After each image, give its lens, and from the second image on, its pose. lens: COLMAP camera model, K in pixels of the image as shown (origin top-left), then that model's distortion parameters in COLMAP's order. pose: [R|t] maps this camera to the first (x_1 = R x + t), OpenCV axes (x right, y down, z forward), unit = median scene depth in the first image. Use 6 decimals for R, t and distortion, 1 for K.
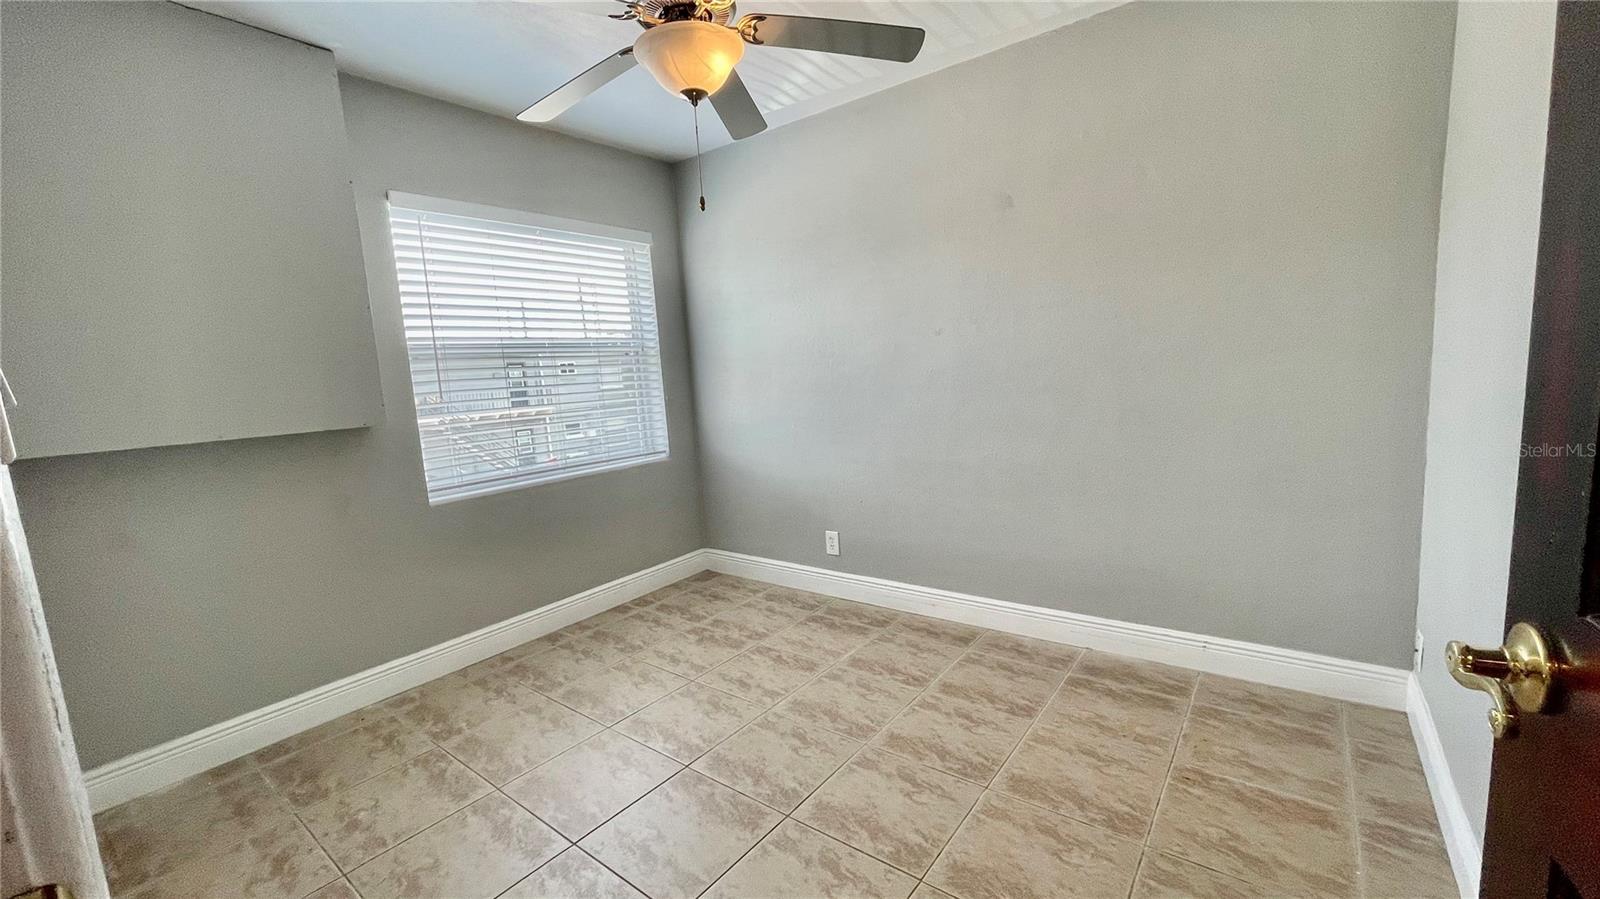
lens RADIAL K [[642.2, 0, 792.9], [0, 642.2, 454.6], [0, 0, 1]] dist [0.003012, -0.002418]
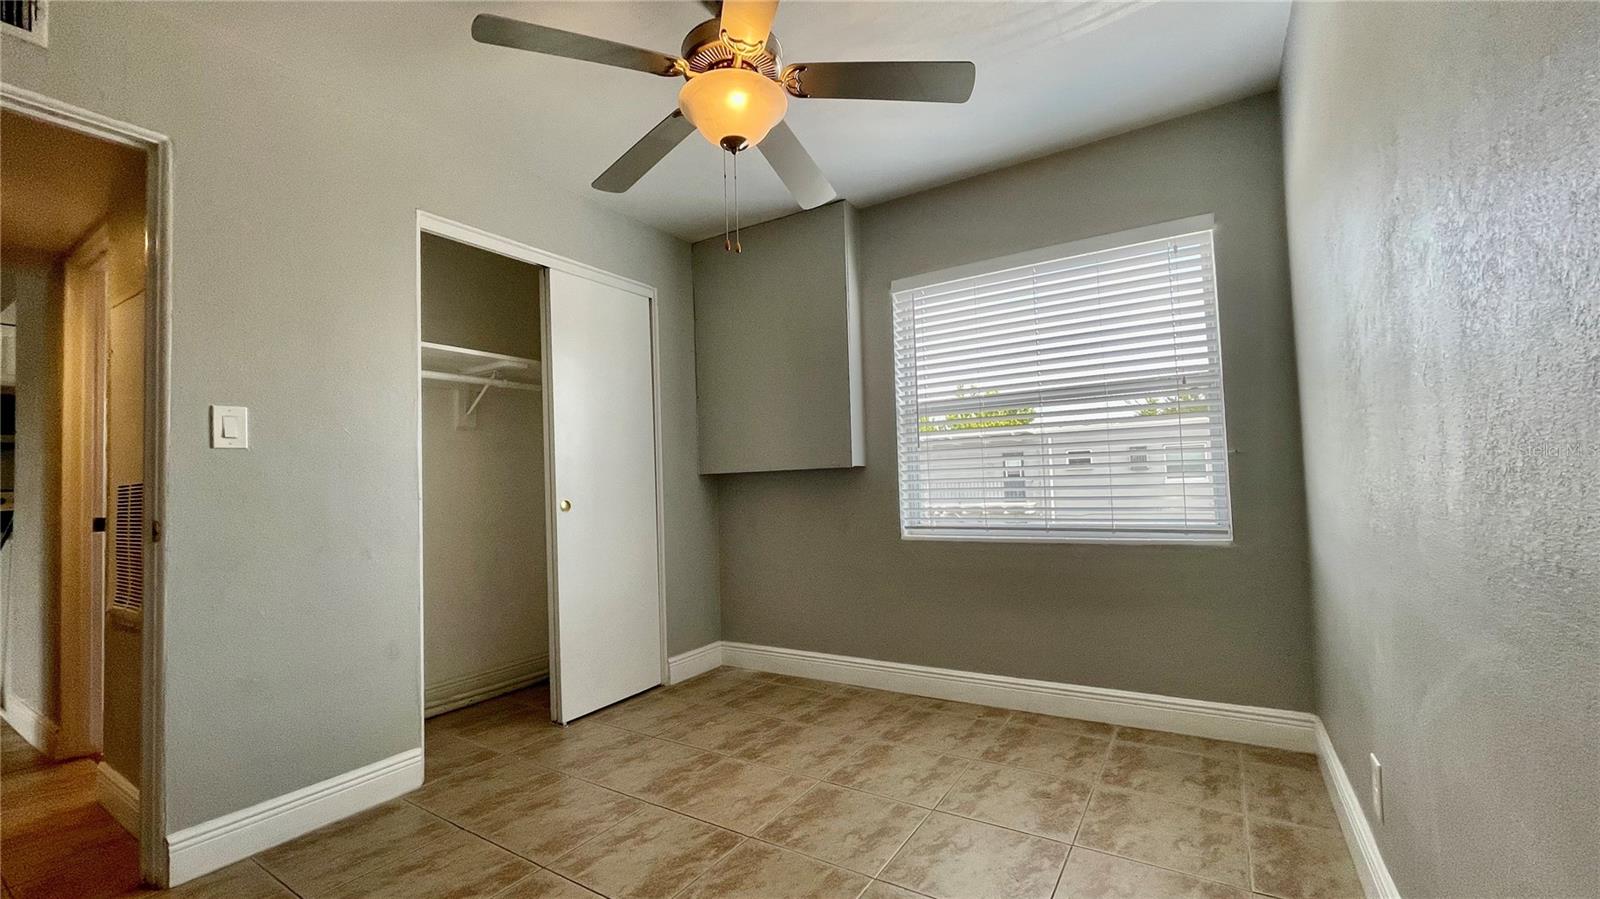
lens RADIAL K [[642.2, 0, 794.2], [0, 642.2, 452.8], [0, 0, 1]] dist [0.003012, -0.002418]
pose [[0.090440, 0.009328, -0.995858, 0.486347], [-0.101217, 0.994864, 0.000126, -0.048651], [0.990745, 0.100786, 0.090920, 0.587016]]
